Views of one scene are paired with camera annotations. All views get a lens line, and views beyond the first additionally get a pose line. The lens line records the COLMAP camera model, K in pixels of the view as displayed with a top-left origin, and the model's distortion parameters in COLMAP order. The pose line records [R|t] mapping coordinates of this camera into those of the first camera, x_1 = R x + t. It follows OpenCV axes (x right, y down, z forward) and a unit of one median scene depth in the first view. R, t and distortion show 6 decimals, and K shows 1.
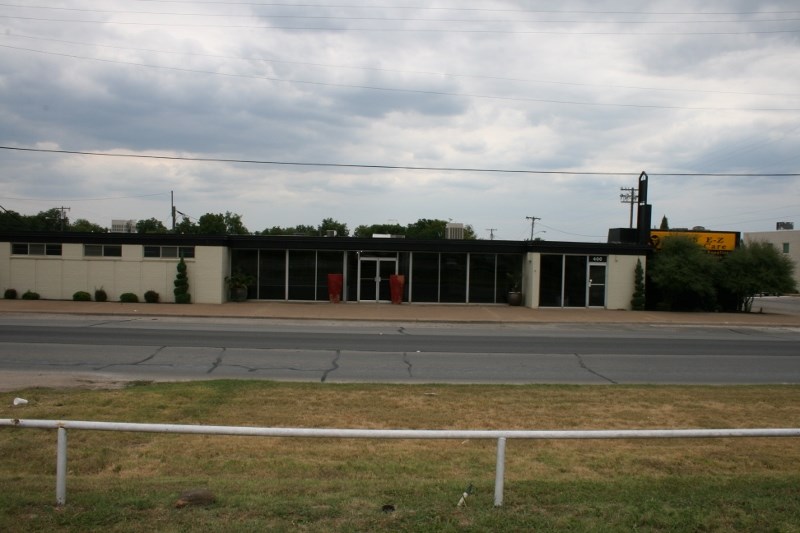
lens RADIAL K [[660.9, 0, 405.5], [0, 660.9, 268.5], [0, 0, 1]] dist [-0.155946, 0.136781]
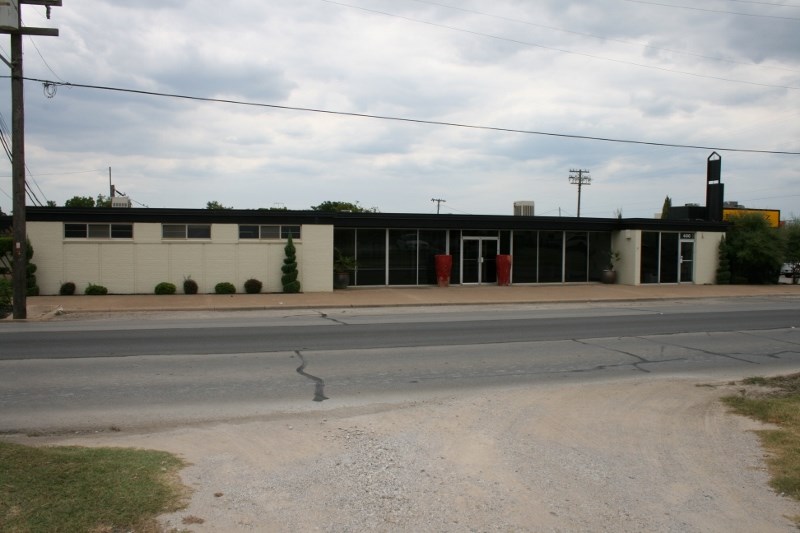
lens RADIAL K [[660.9, 0, 405.5], [0, 660.9, 268.5], [0, 0, 1]] dist [-0.155946, 0.136781]
pose [[0.967875, -0.023980, 0.250287, -0.386810], [0.018266, 0.999517, 0.025125, 0.003162], [-0.250768, -0.019746, 0.967846, 0.131622]]
